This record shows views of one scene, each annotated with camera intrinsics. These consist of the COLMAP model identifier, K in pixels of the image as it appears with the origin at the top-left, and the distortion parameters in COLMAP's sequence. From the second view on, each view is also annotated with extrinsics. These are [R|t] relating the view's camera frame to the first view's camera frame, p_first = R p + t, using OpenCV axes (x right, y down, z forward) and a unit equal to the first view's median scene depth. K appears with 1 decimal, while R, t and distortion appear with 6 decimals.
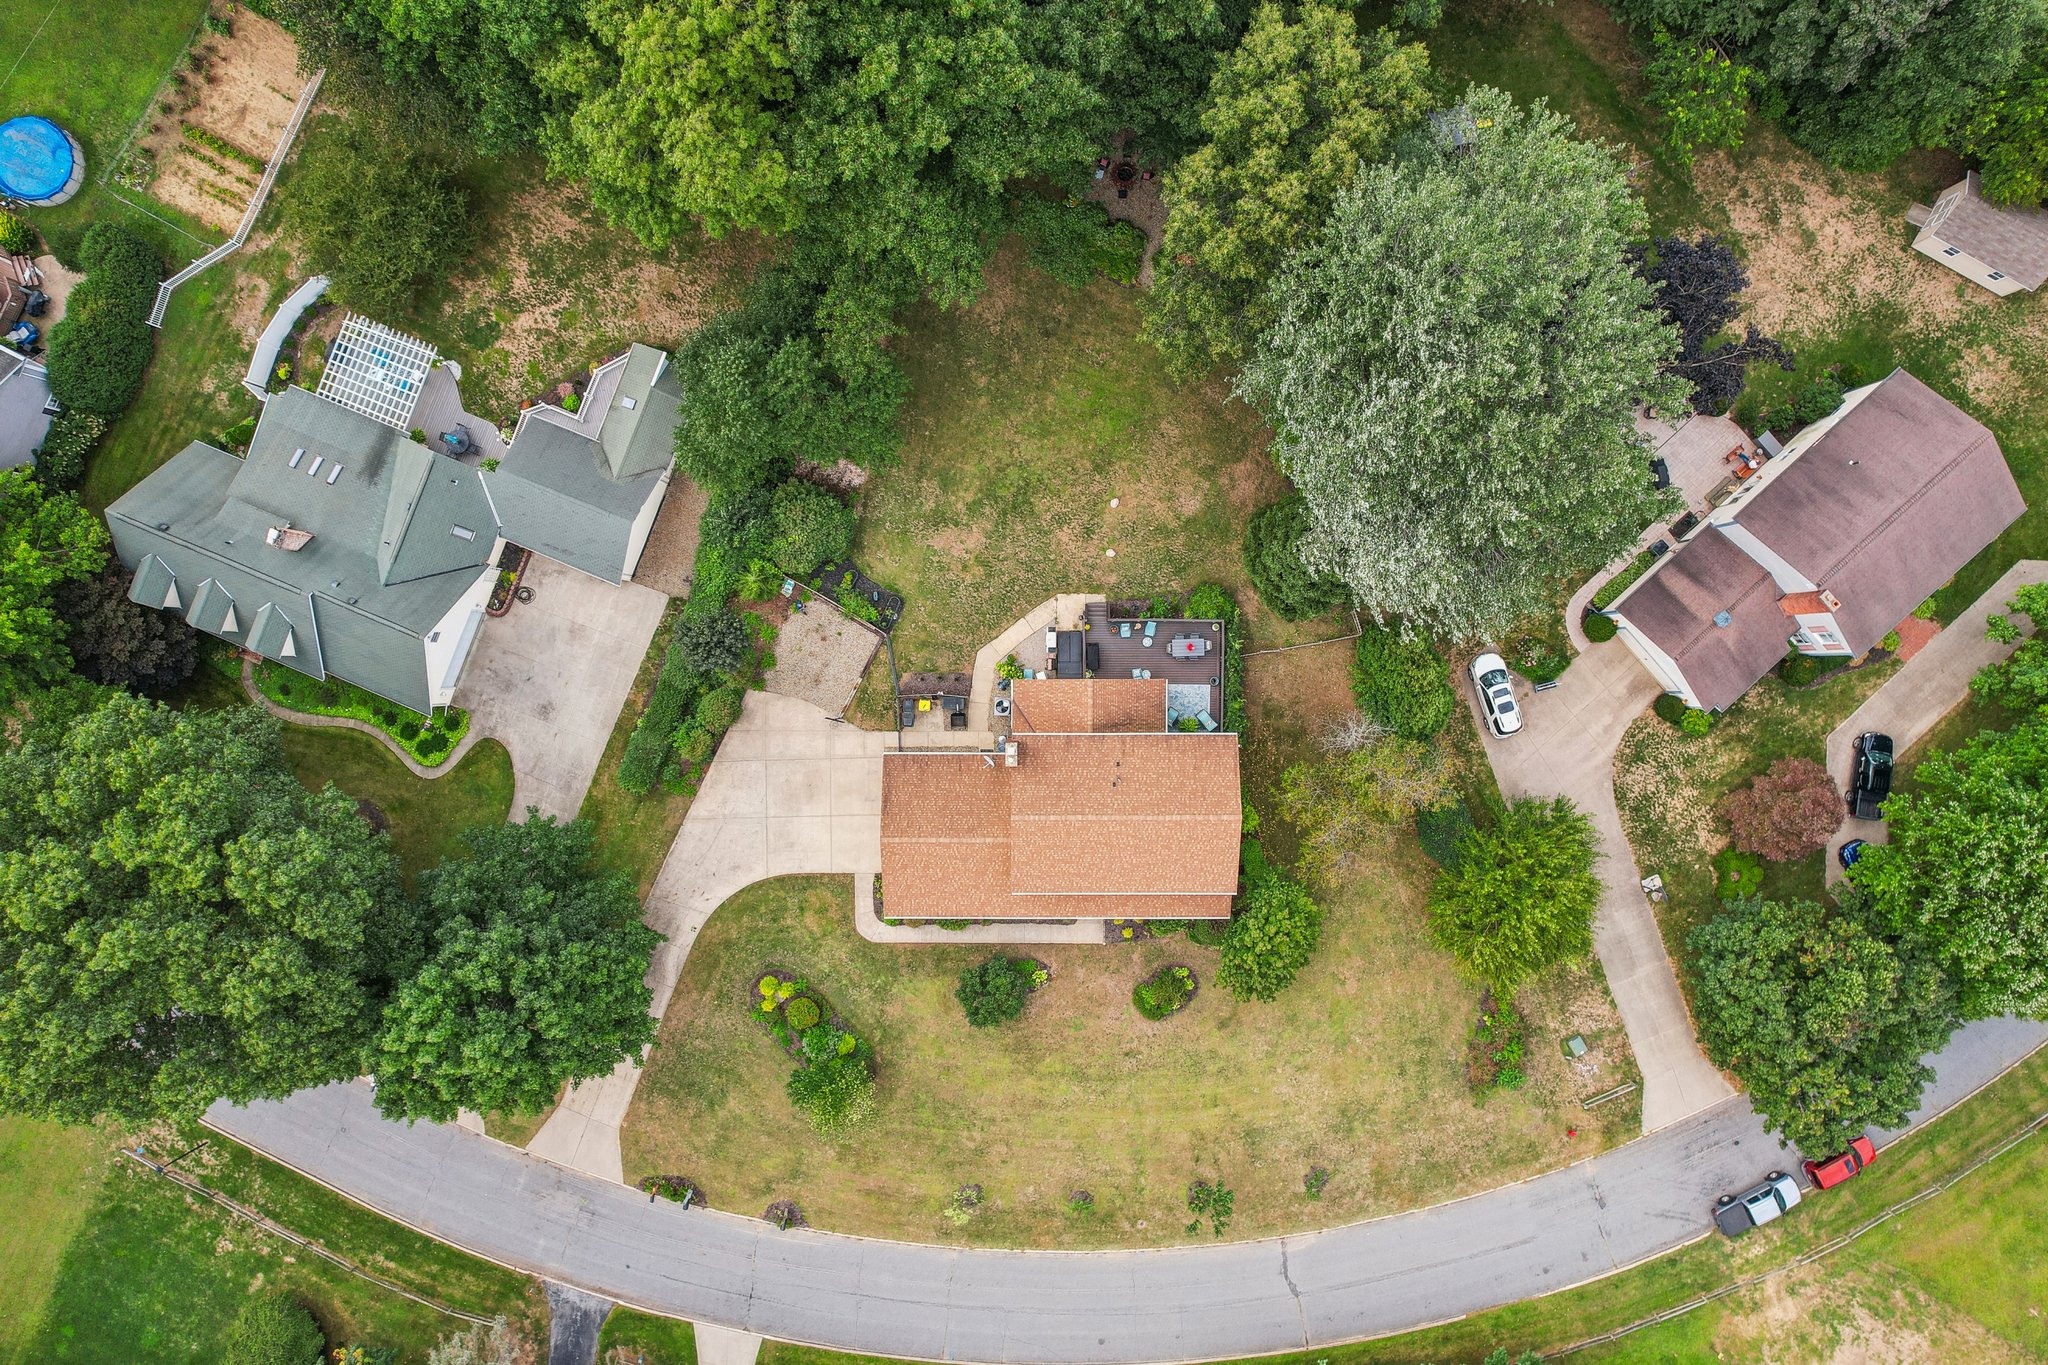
lens RADIAL K [[1356.6, 0, 1026.9], [0, 1356.6, 709.4], [0, 0, 1]] dist [-0.070277, 0.060132]
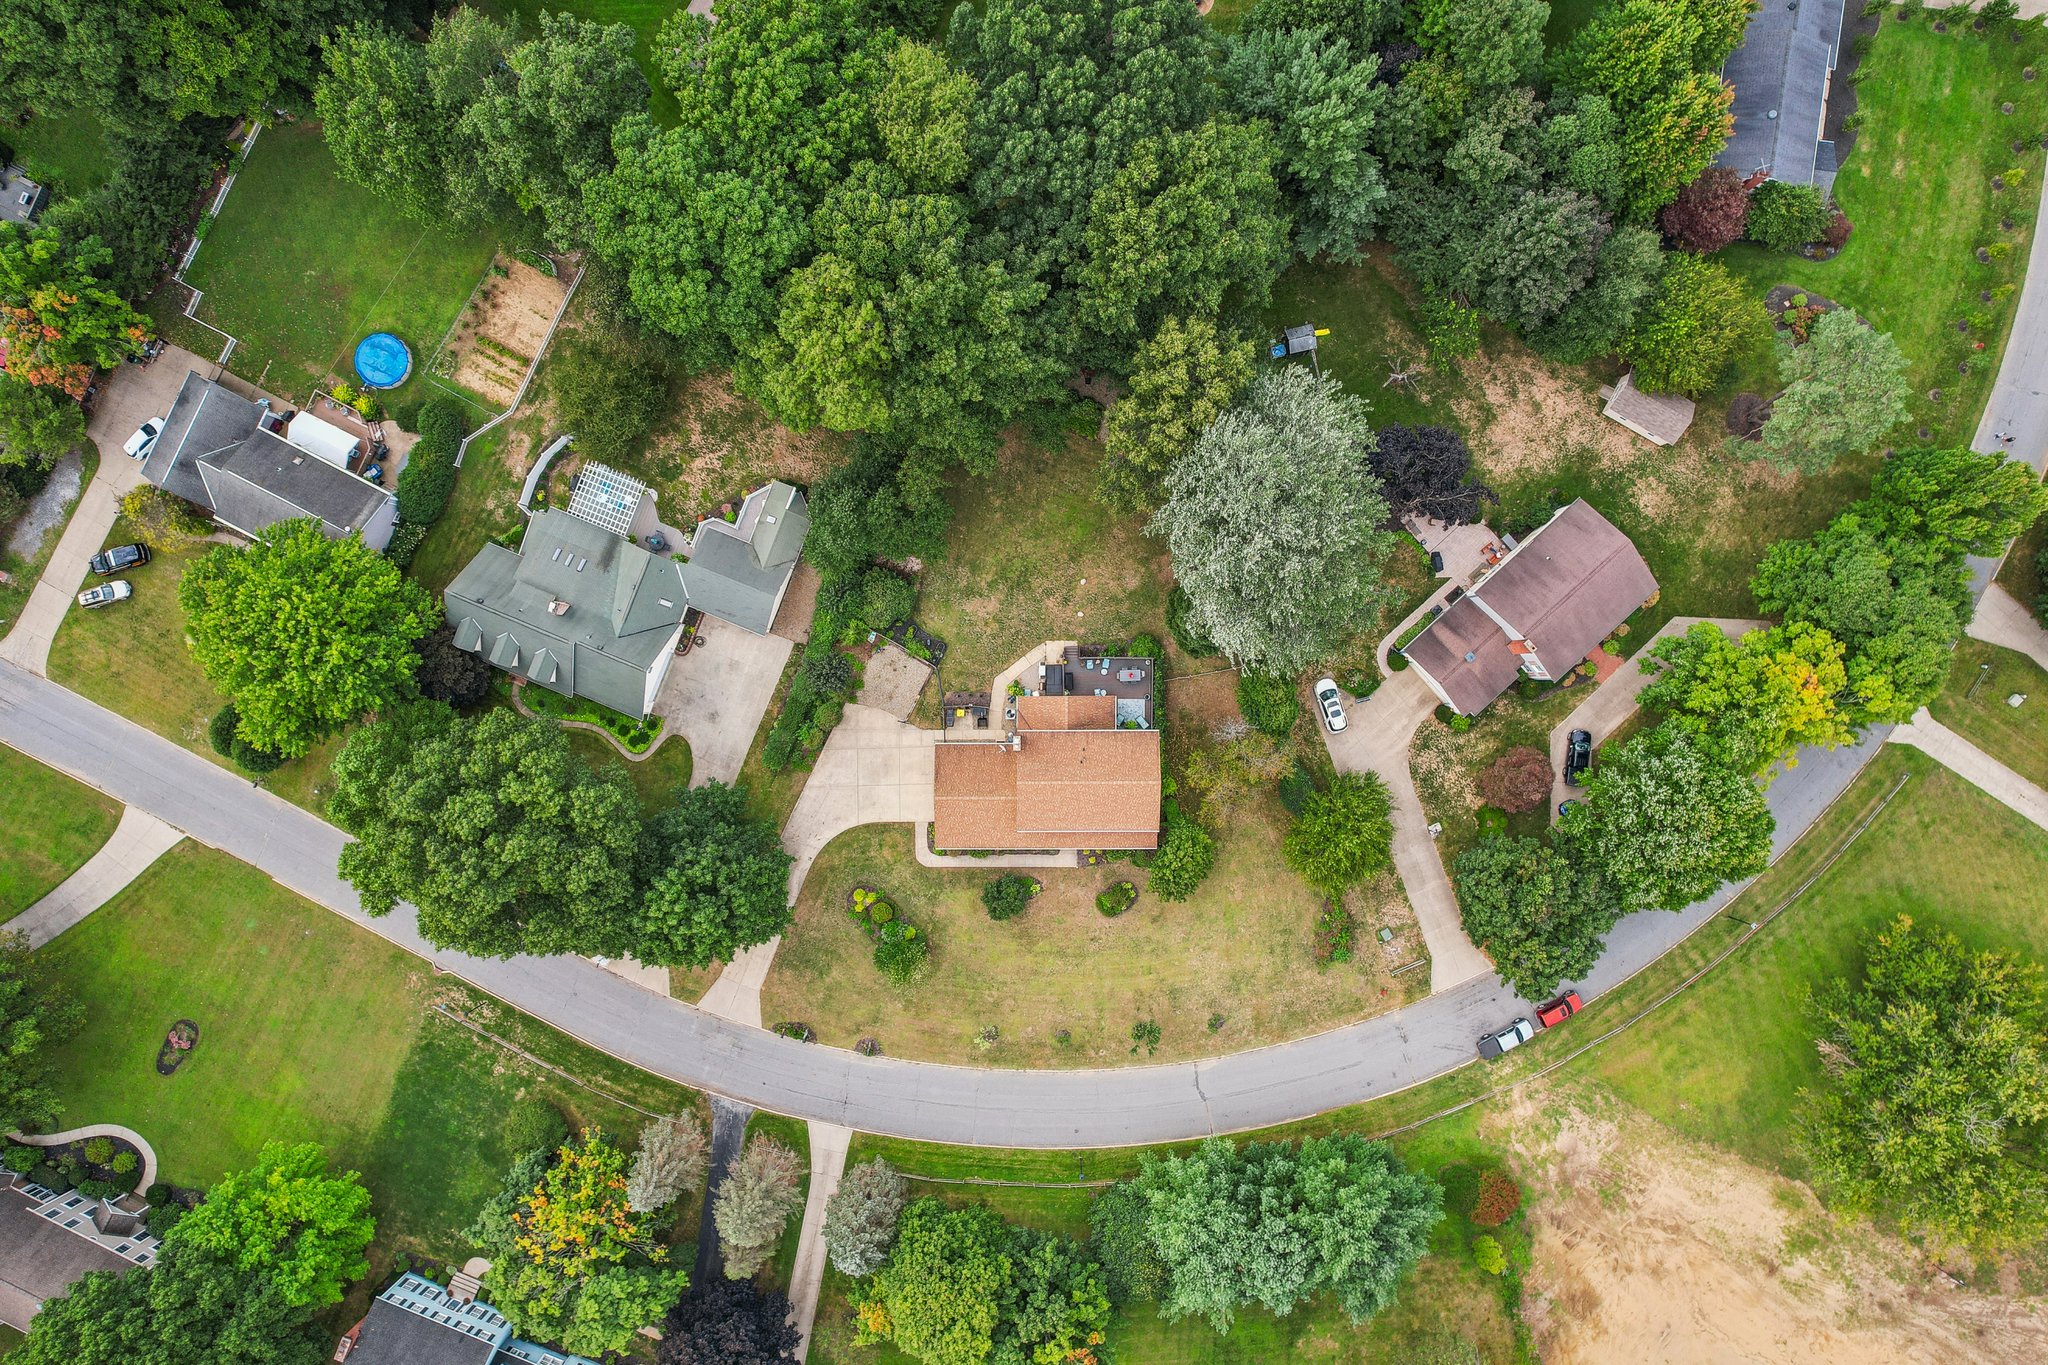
lens RADIAL K [[1356.6, 0, 1026.9], [0, 1356.6, 709.4], [0, 0, 1]] dist [-0.070277, 0.060132]
pose [[0.999998, -0.001803, -0.001069, 0.001921], [0.001795, 0.999970, -0.007587, 0.004829], [0.001083, 0.007585, 0.999971, -0.545057]]
